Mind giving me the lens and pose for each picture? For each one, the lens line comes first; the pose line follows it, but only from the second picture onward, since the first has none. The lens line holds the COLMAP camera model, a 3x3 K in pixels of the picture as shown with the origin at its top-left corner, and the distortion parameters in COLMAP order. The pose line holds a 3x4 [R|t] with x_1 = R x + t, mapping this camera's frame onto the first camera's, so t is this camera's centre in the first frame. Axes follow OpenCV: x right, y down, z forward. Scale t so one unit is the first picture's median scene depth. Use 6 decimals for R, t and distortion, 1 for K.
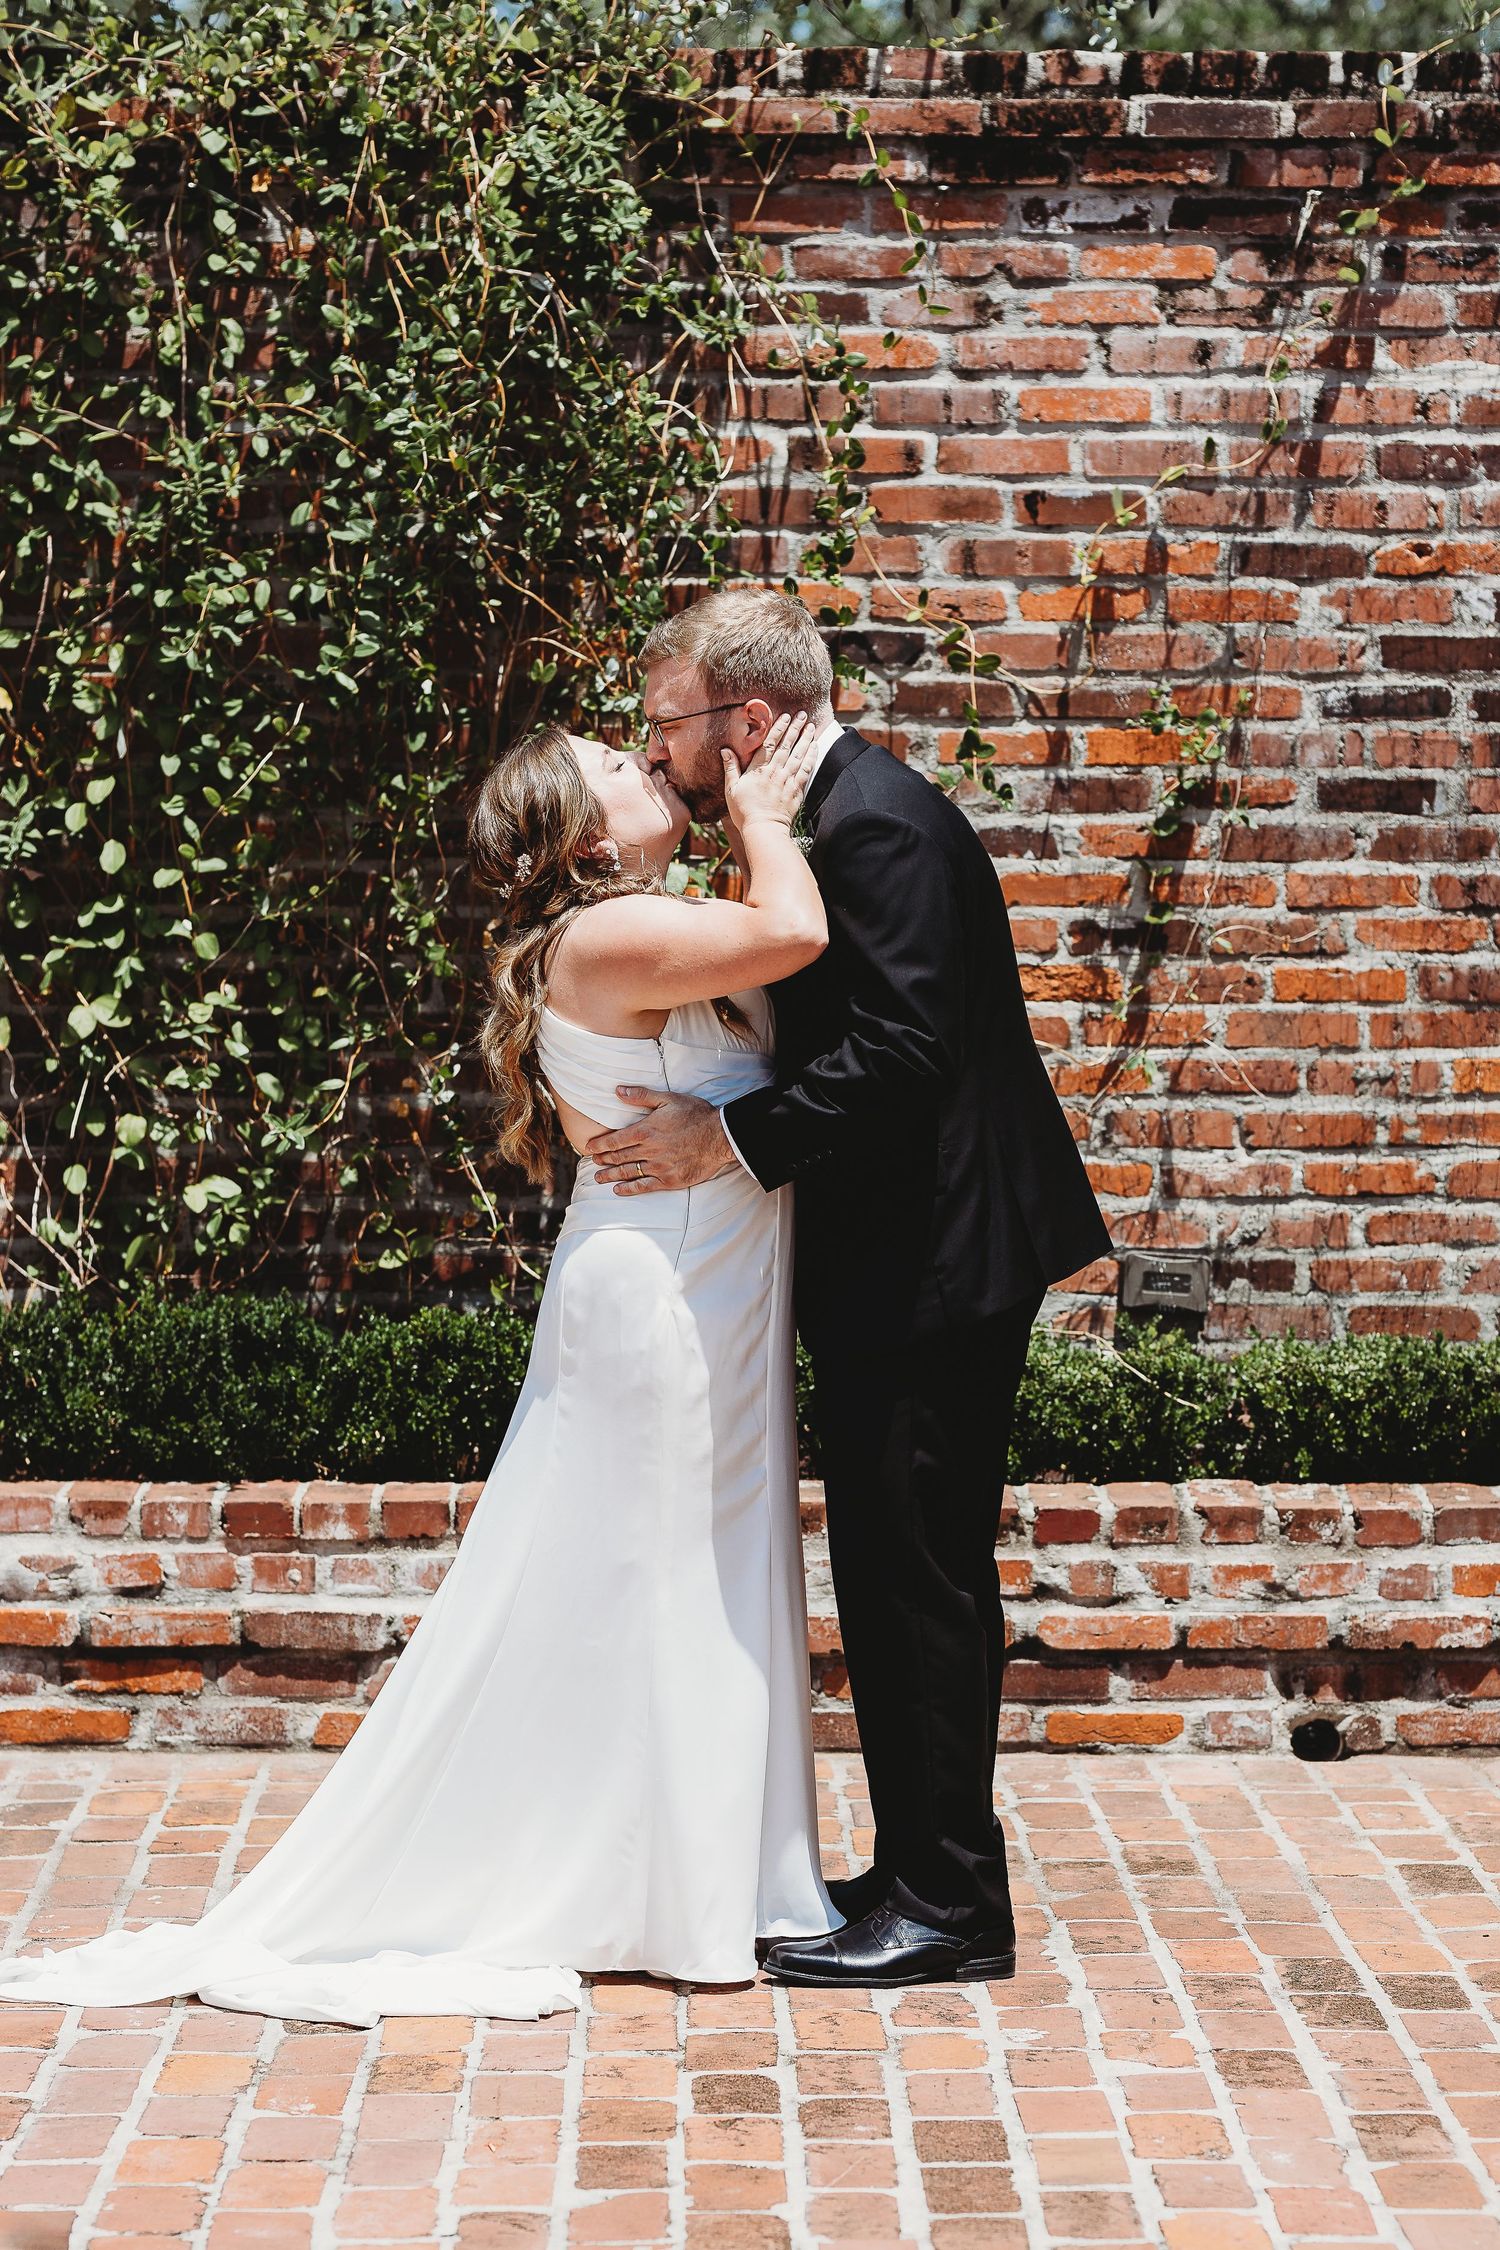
lens RADIAL K [[4479.7, 0, 814.8], [0, 4479.7, 1177.8], [0, 0, 1]] dist [0.005497, 0.000000]
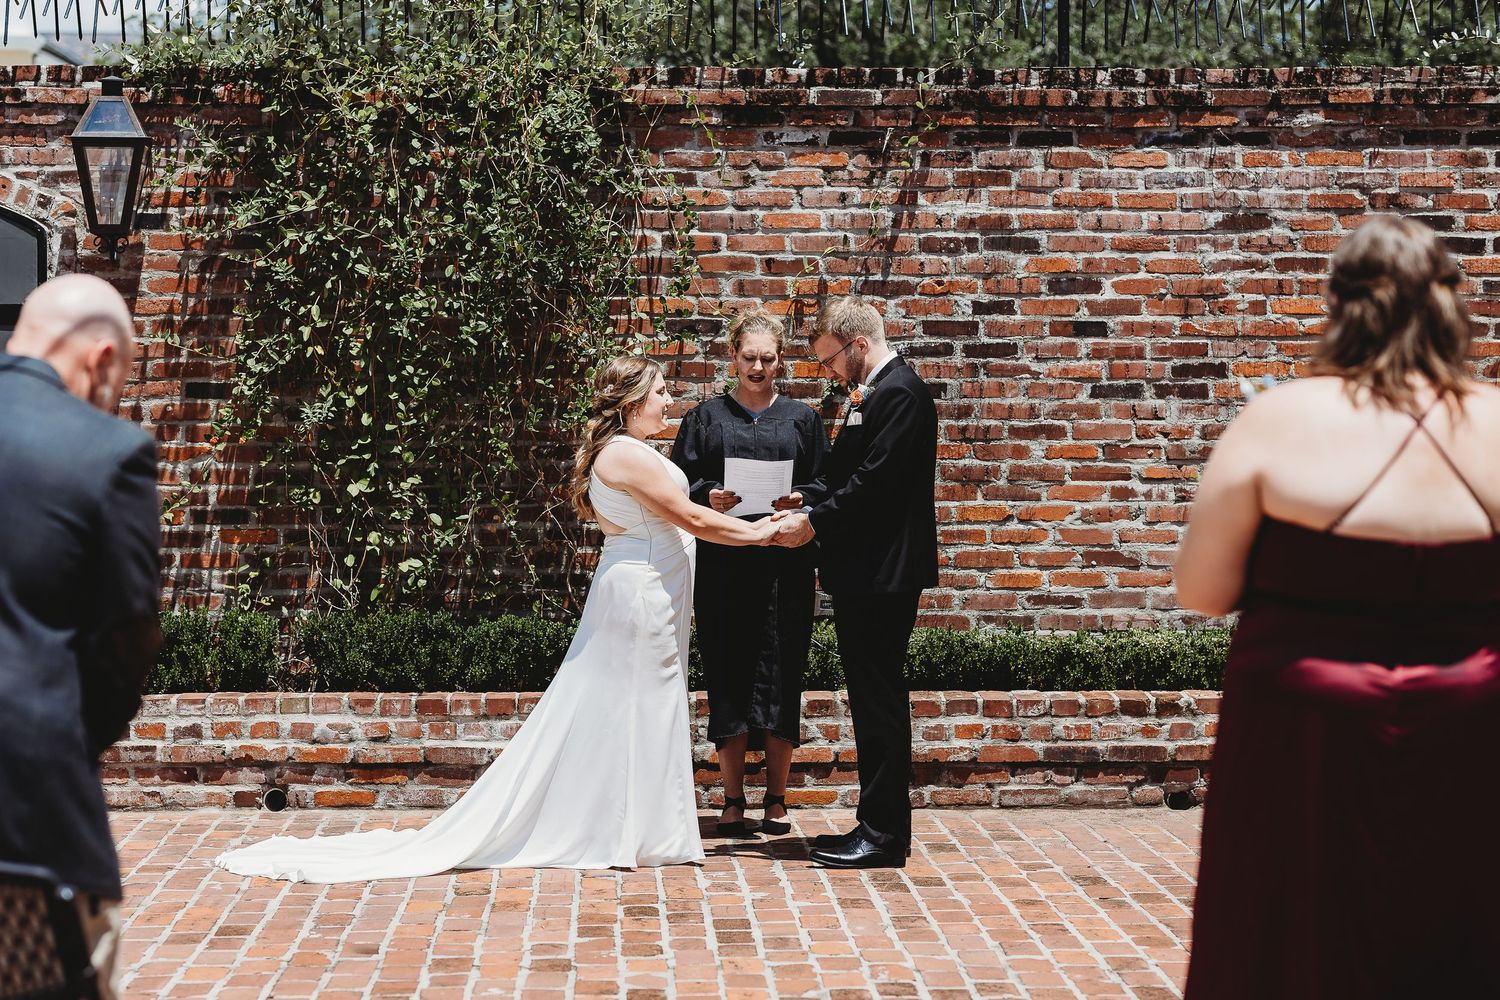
lens RADIAL K [[2986.5, 0, 749.7], [0, 2986.5, 500.0], [0, 0, 1]] dist [0.005497, 0.000000]
pose [[0.999818, -0.005045, 0.018377, 0.010381], [0.006158, 0.998118, -0.061006, 0.063940], [-0.018035, 0.061108, 0.997968, -0.522704]]
